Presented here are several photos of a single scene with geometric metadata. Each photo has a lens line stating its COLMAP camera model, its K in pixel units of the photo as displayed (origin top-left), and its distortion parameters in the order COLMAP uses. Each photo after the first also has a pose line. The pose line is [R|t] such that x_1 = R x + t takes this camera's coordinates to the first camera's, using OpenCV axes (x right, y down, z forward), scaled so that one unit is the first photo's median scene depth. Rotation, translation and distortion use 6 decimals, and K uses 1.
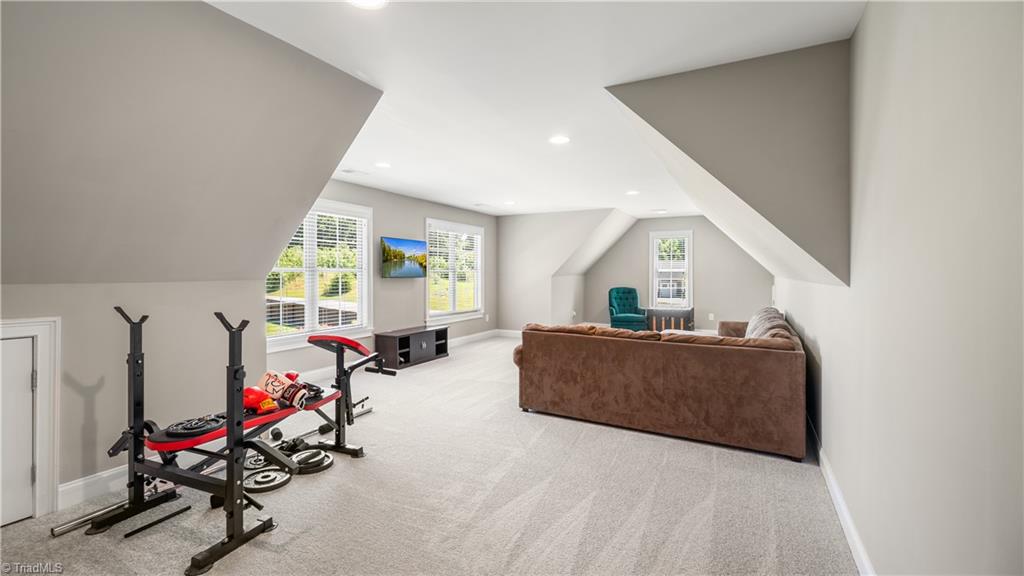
lens RADIAL K [[454.5, 0, 511.9], [0, 454.5, 286.9], [0, 0, 1]] dist [-0.002808, 0.000032]
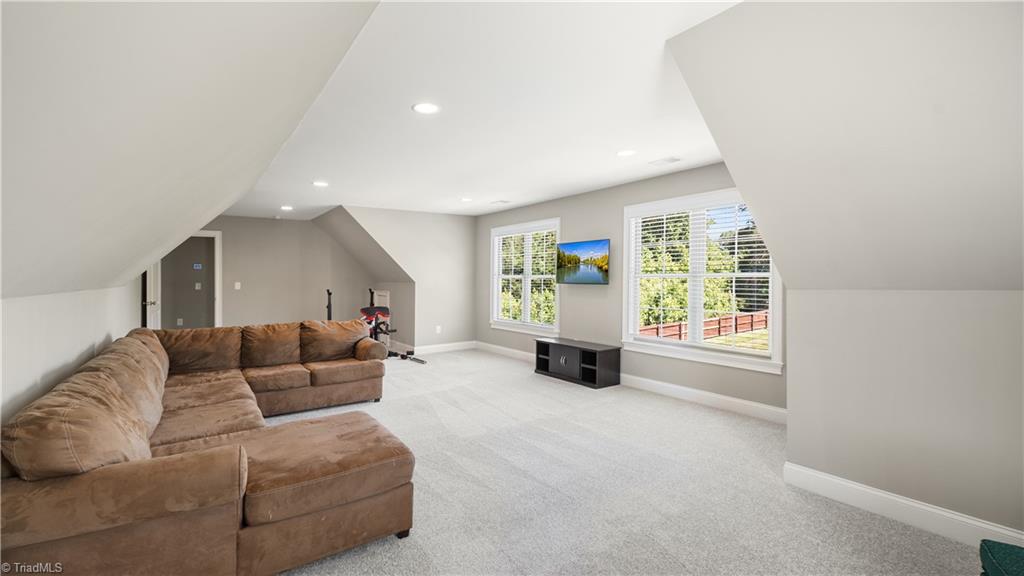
lens RADIAL K [[454.5, 0, 509.7], [0, 454.5, 279.3], [0, 0, 1]] dist [-0.002808, 0.000032]
pose [[-0.470558, -0.002206, -0.882367, 0.631422], [-0.024880, 0.999632, 0.010769, -0.036154], [0.882018, 0.027021, -0.470439, 1.305335]]
